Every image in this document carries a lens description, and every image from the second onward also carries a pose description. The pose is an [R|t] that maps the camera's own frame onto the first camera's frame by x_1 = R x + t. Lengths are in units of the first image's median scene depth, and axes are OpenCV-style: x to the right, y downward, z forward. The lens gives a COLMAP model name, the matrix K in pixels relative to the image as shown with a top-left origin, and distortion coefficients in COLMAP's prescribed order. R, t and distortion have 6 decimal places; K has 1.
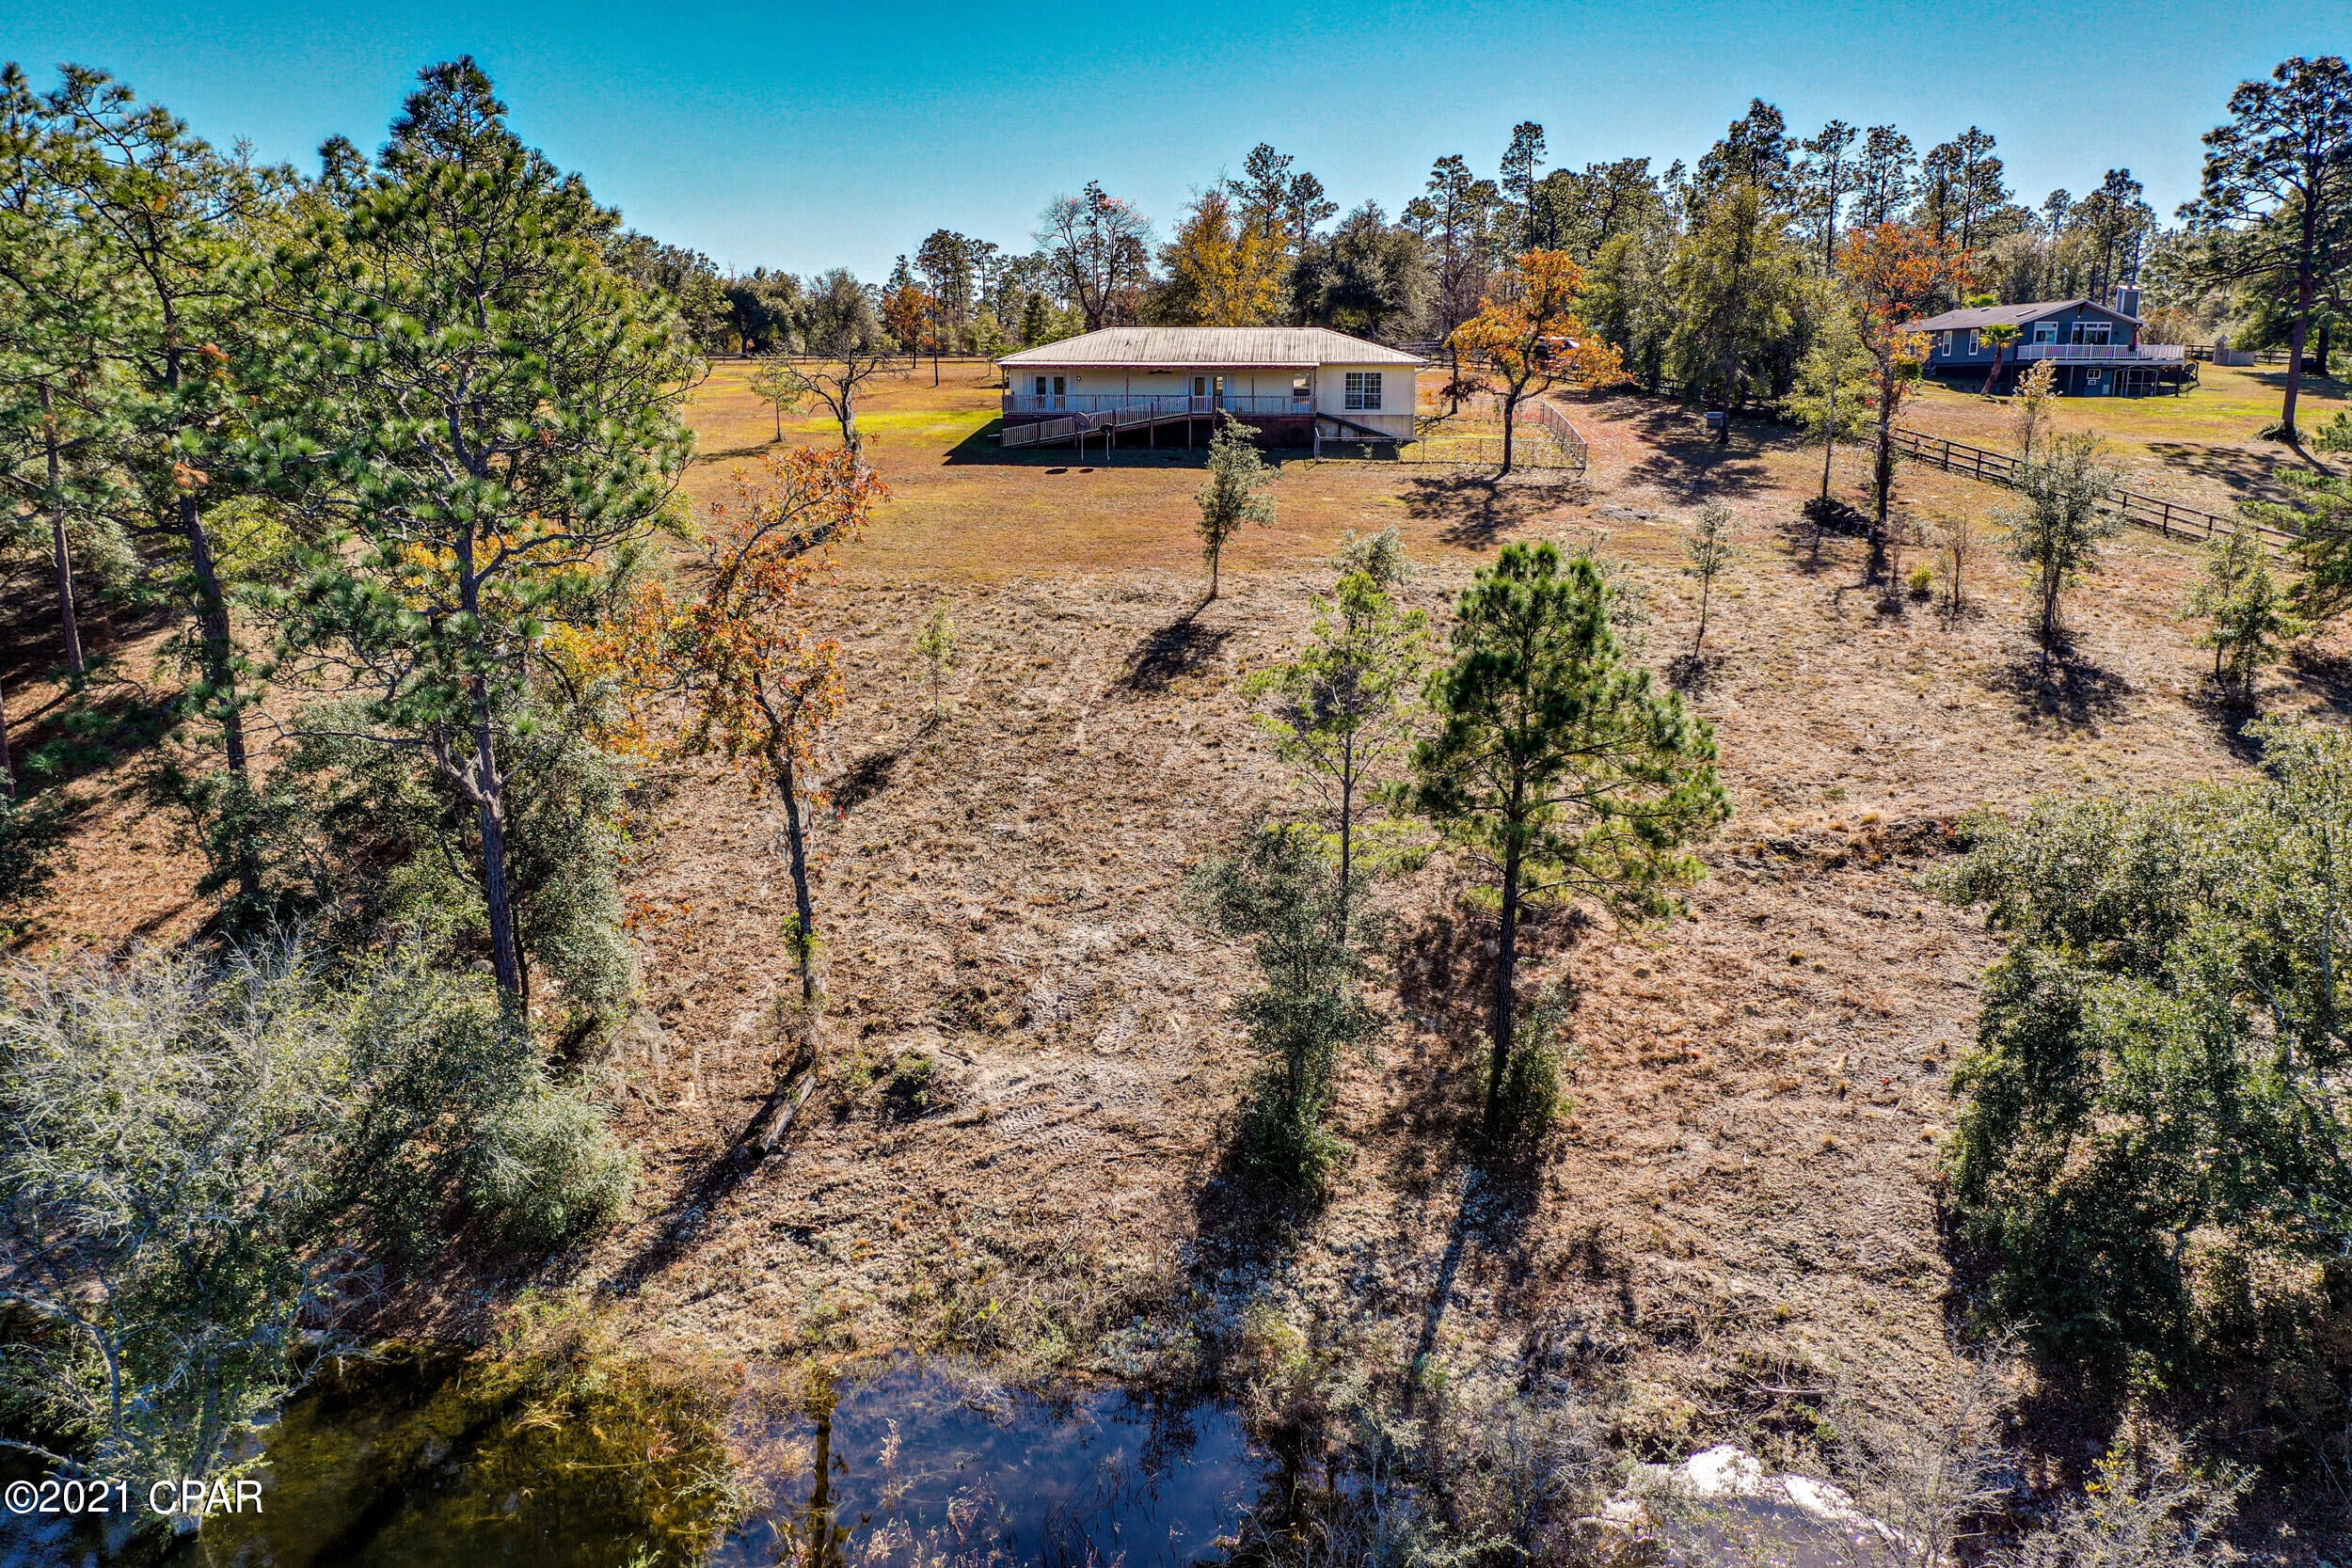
lens RADIAL K [[1837.7, 0, 1176.0], [0, 1837.7, 784.0], [0, 0, 1]] dist [0.024285, 0.004752]
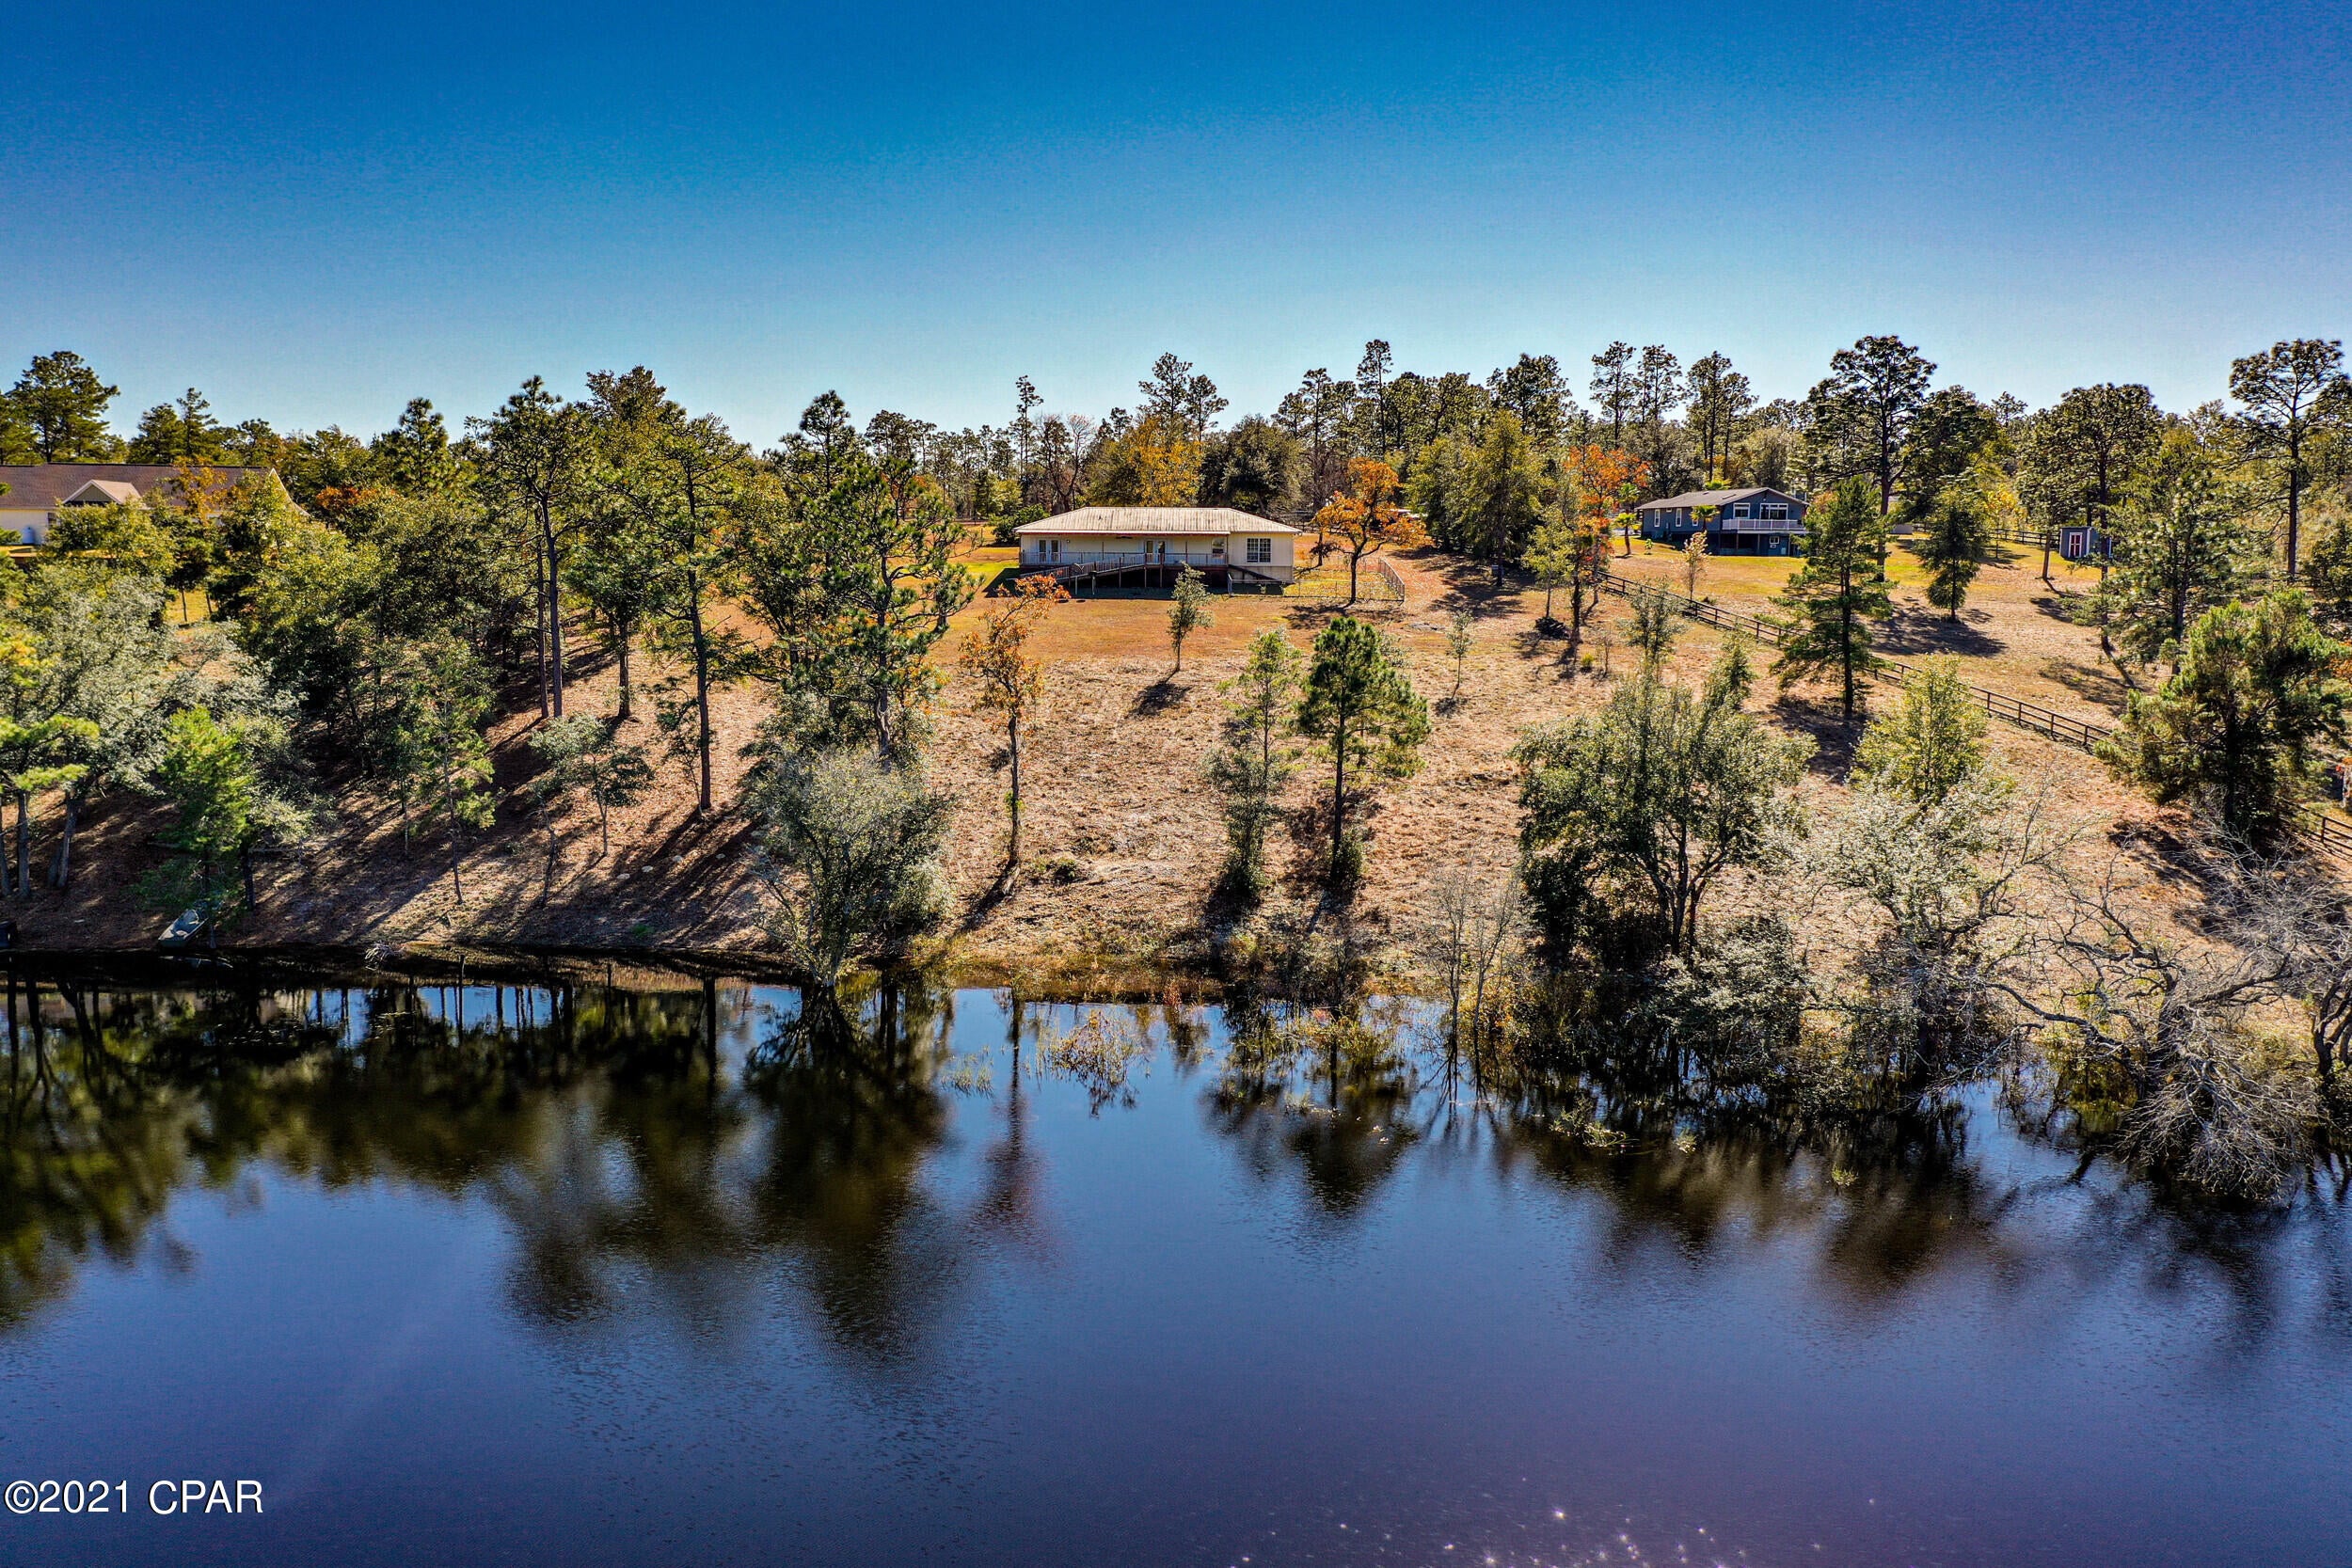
lens RADIAL K [[1740.0, 0, 1161.0], [0, 1740.0, 778.5], [0, 0, 1]] dist [0.032389, 0.008273]
pose [[0.998622, -0.003755, 0.052336, -0.074316], [0.007845, 0.996909, -0.078170, 0.115810], [-0.051881, 0.078473, 0.995565, -0.555623]]
